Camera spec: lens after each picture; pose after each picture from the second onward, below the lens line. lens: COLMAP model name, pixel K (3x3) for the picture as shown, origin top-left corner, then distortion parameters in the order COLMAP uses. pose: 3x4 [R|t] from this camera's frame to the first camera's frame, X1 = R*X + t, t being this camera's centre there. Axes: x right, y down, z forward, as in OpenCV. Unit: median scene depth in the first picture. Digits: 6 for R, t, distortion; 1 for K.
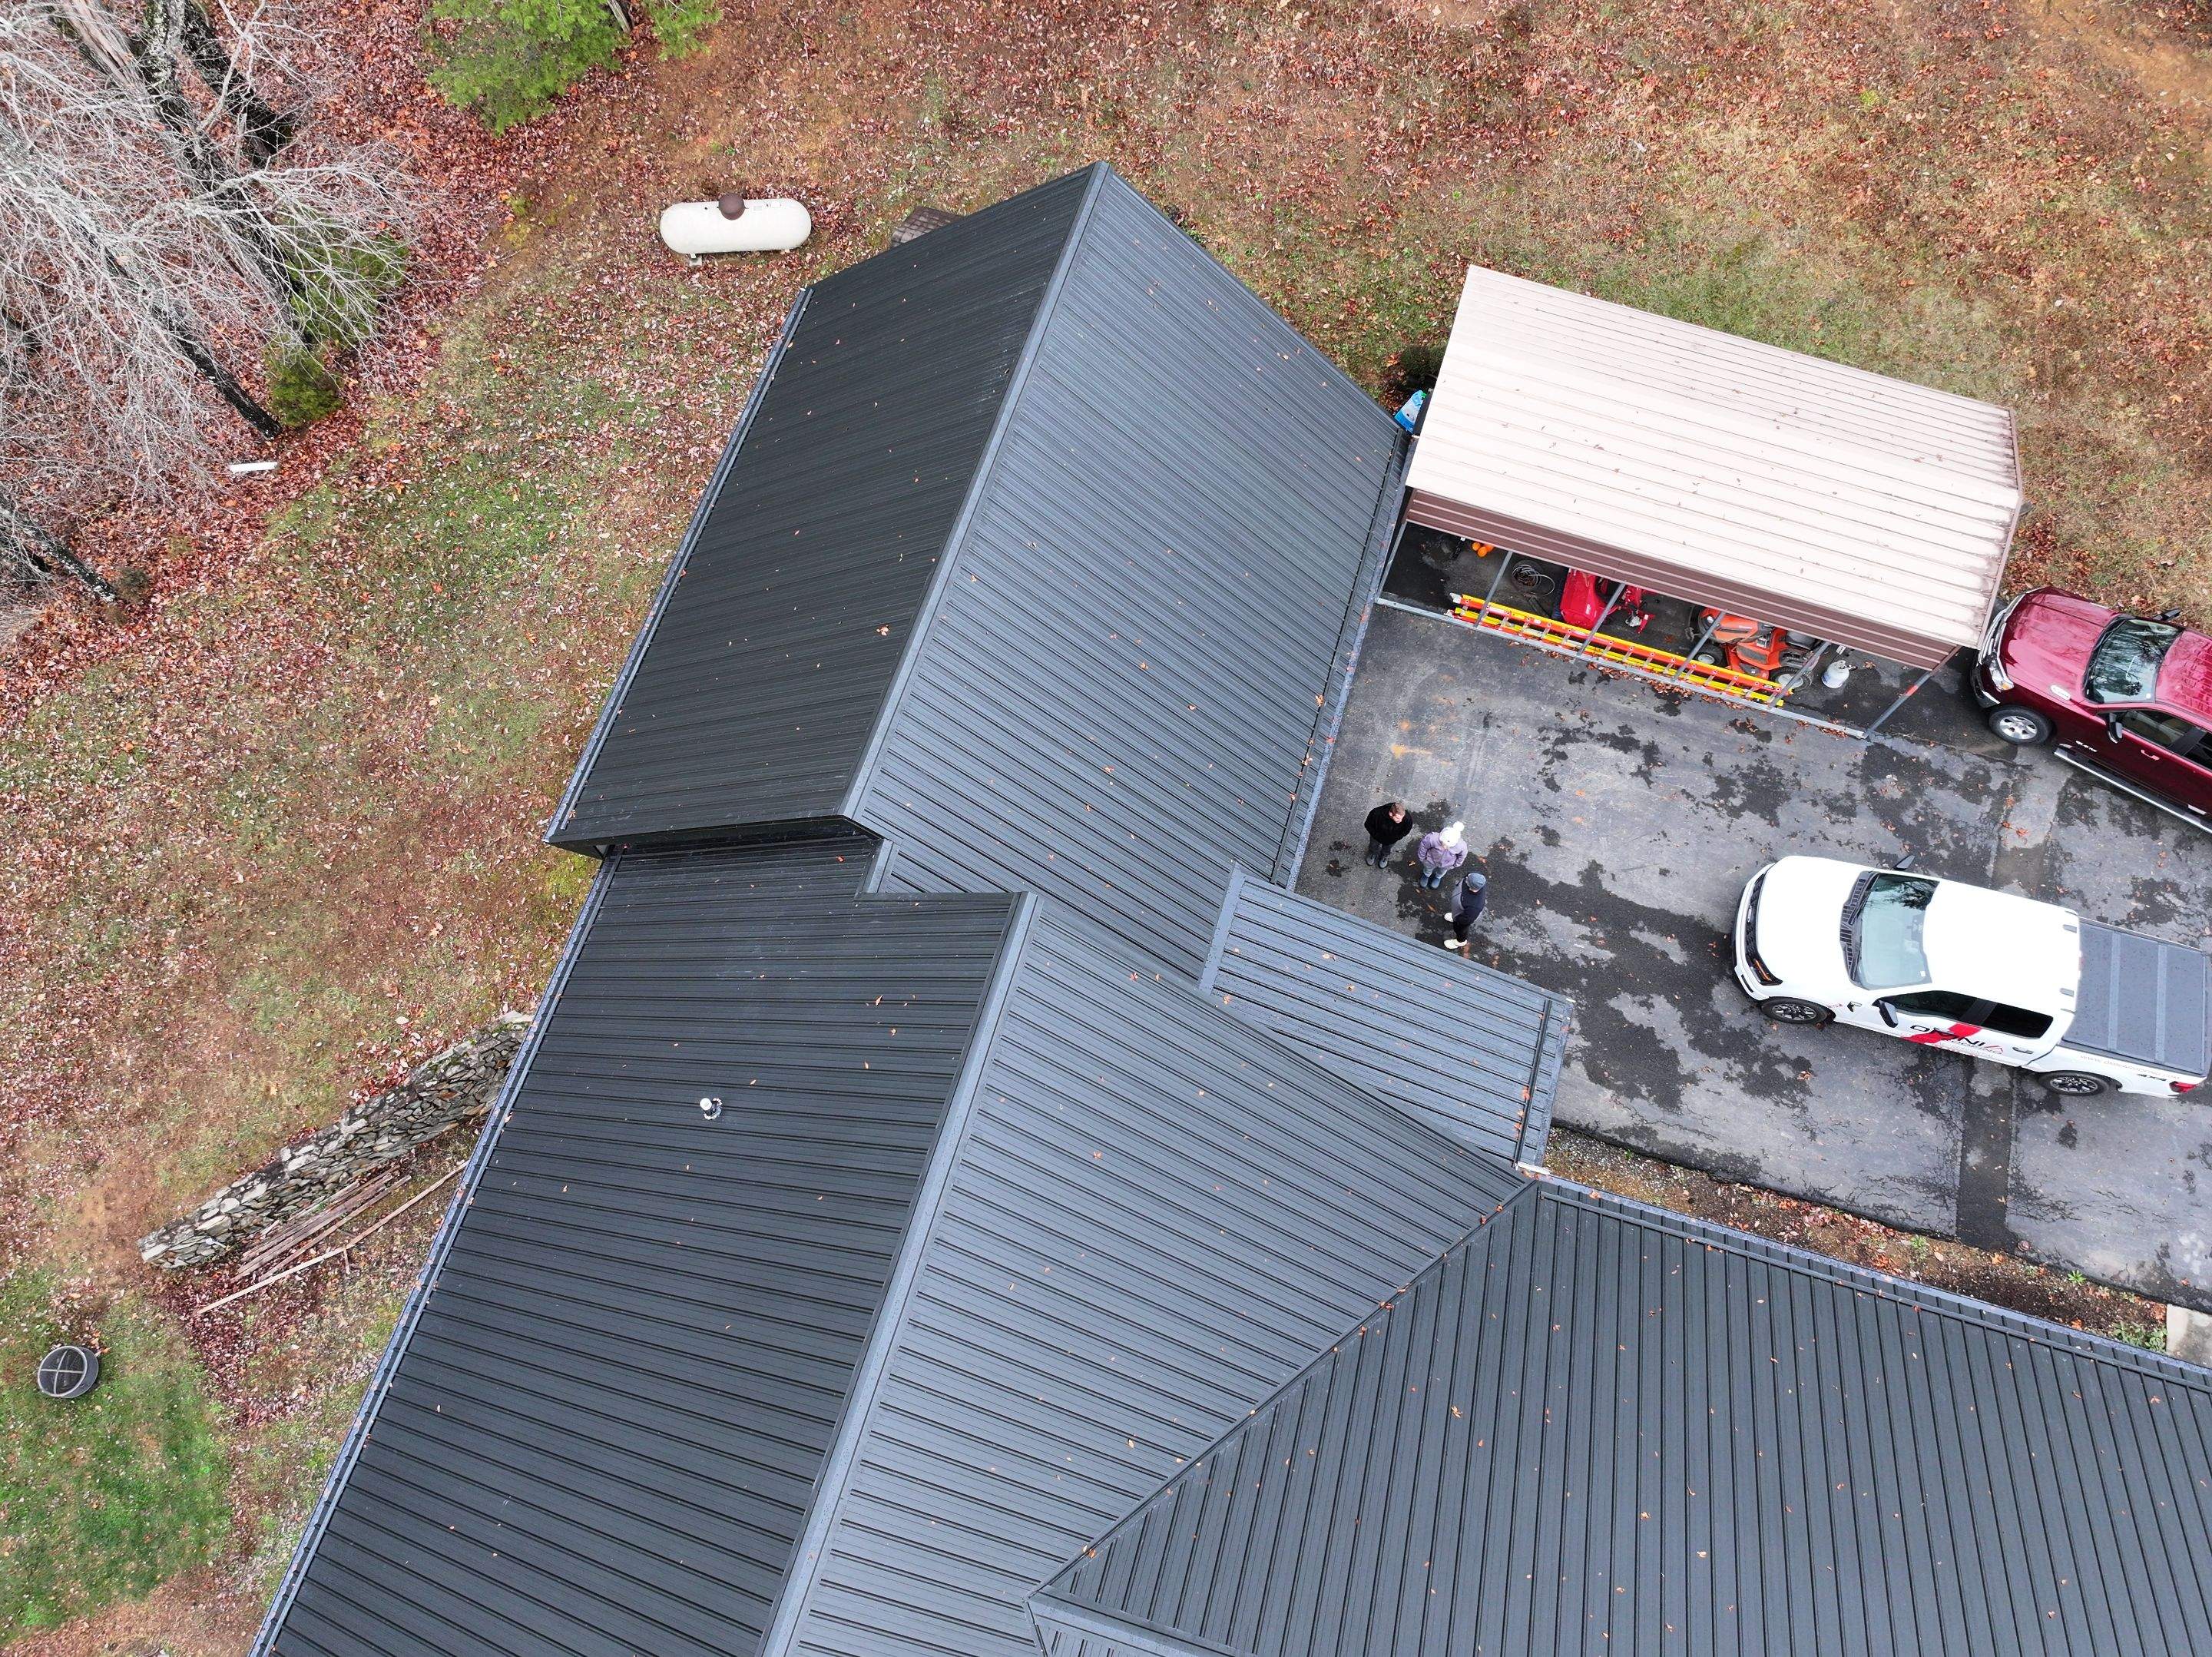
lens RADIAL K [[1751.5, 0, 1106.4], [0, 1751.5, 837.2], [0, 0, 1]] dist [-0.000611, 0.015290]
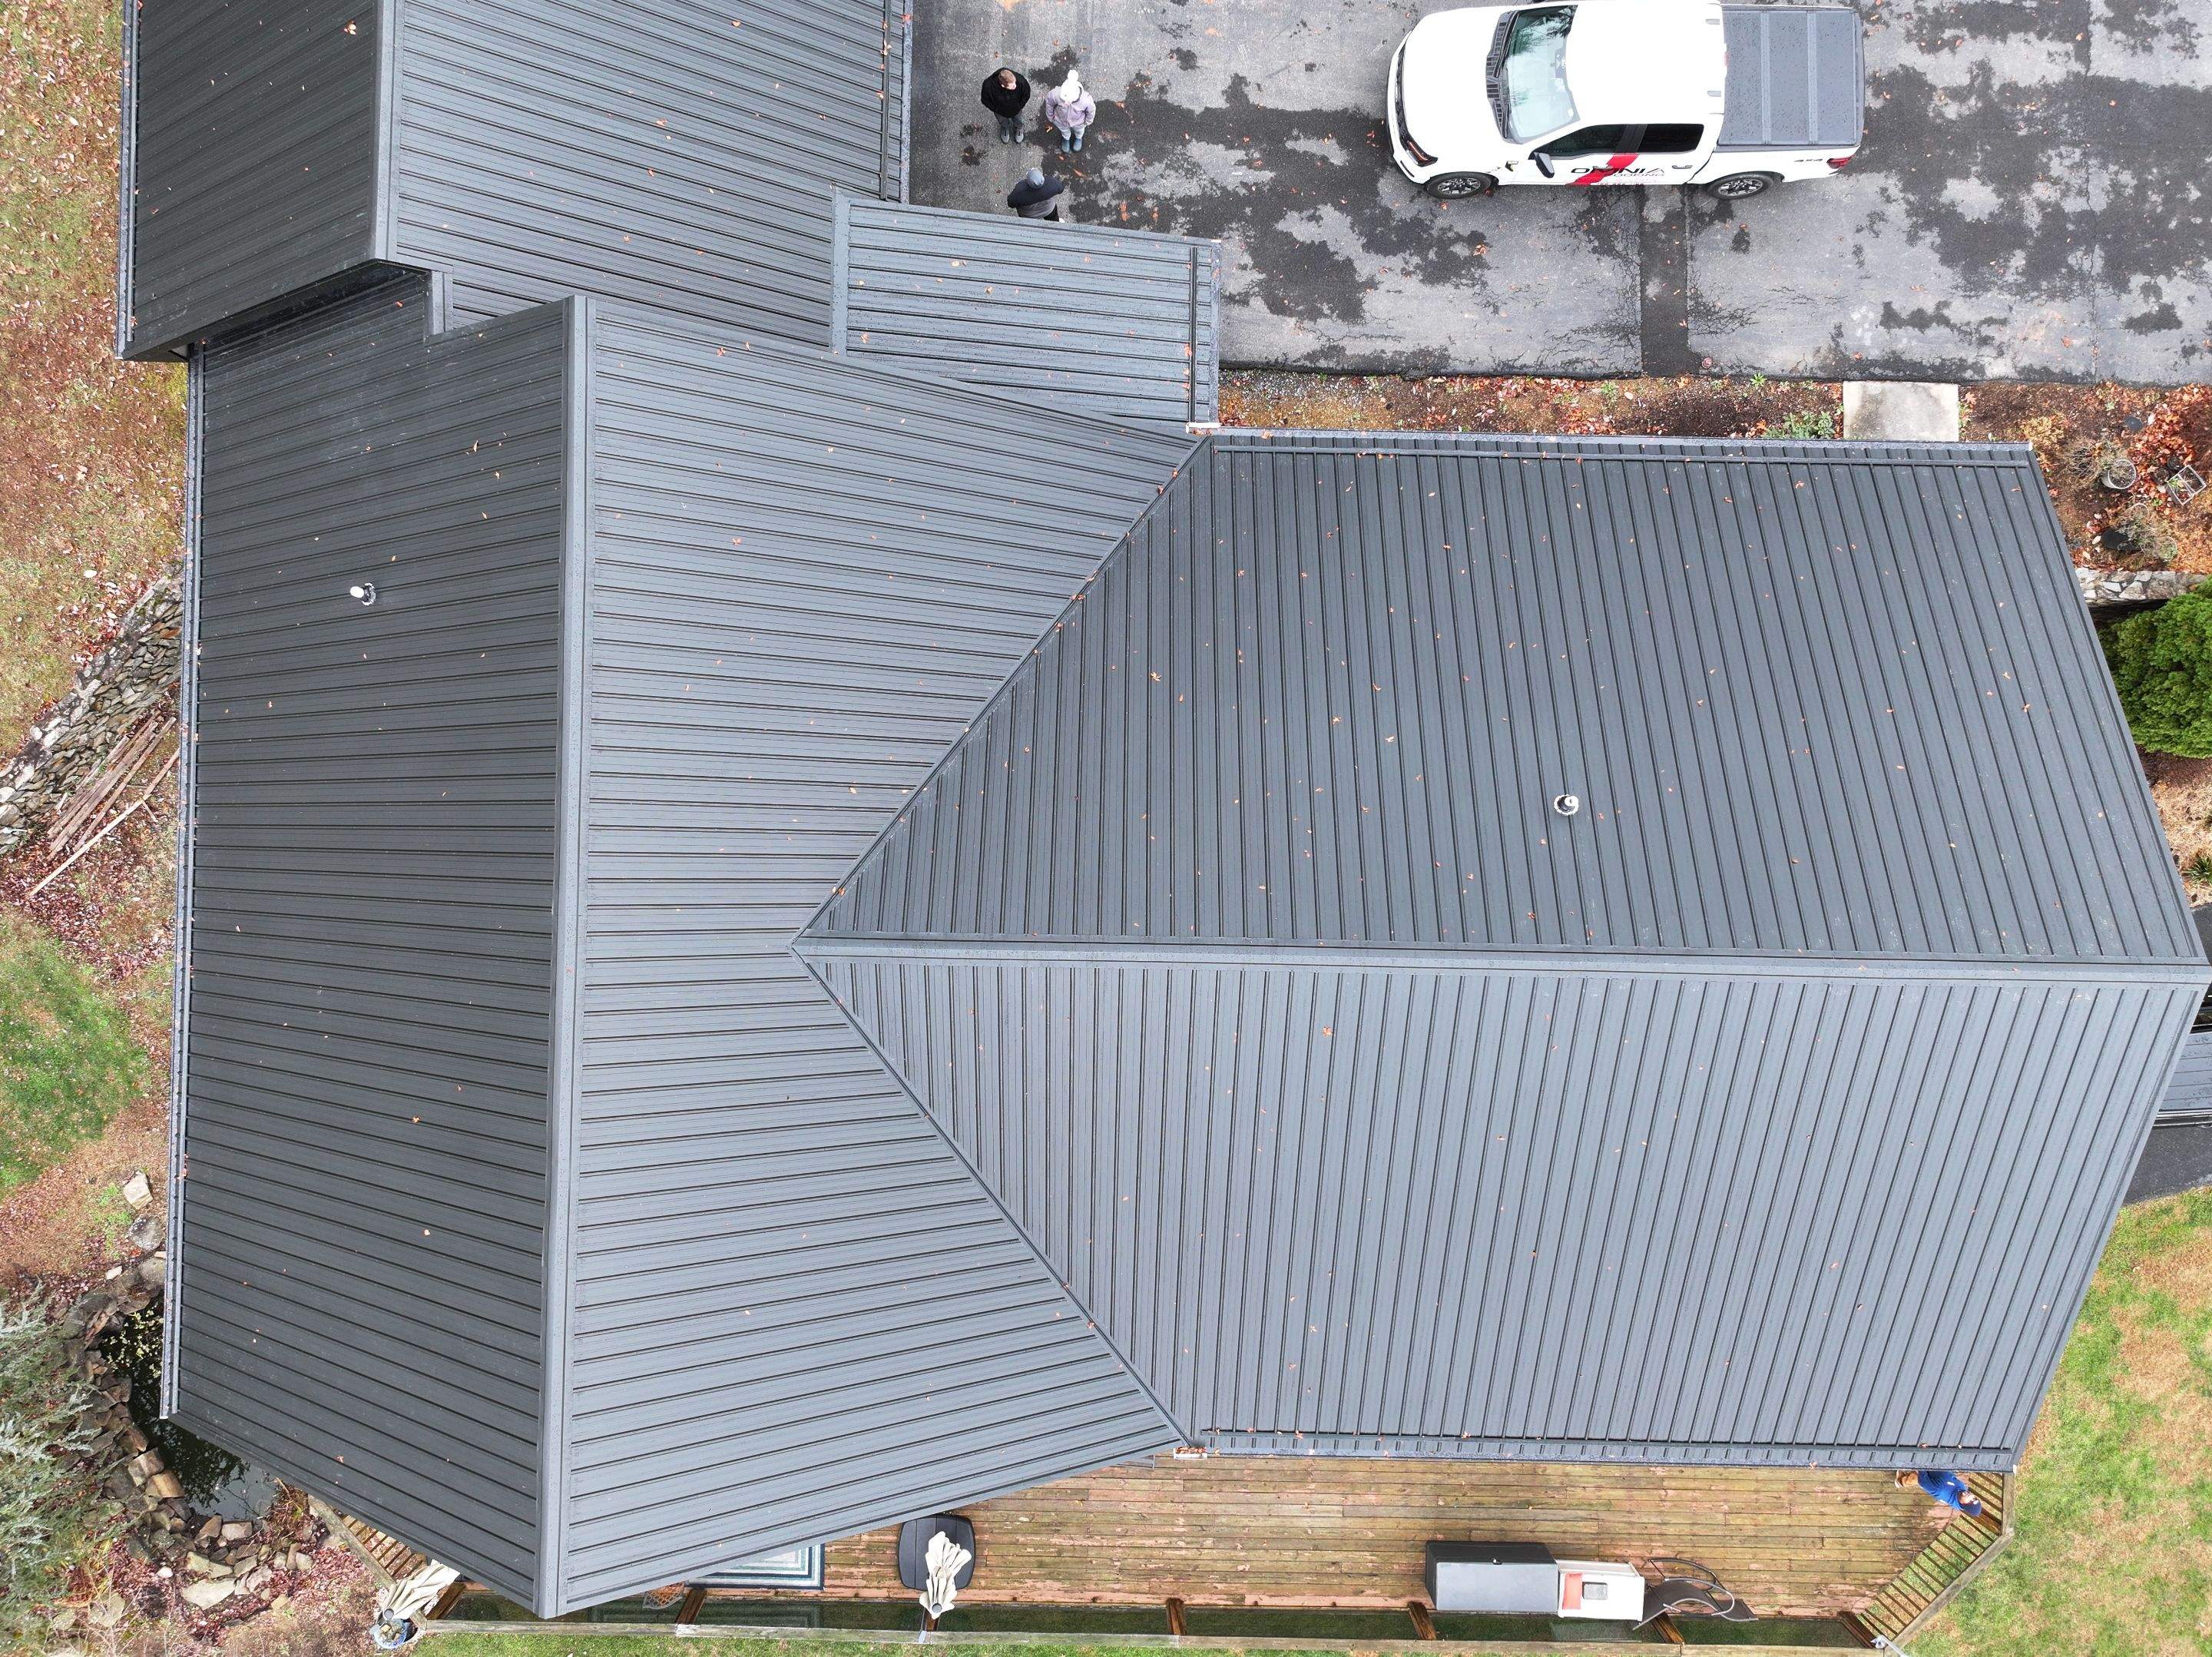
lens RADIAL K [[1751.5, 0, 1104.3], [0, 1751.5, 835.7], [0, 0, 1]] dist [-0.000611, 0.015290]
pose [[0.963157, -0.268833, 0.007552, 0.108809], [0.245355, 0.889848, 0.384671, -0.002360], [-0.110133, -0.368646, 0.923023, -0.011218]]
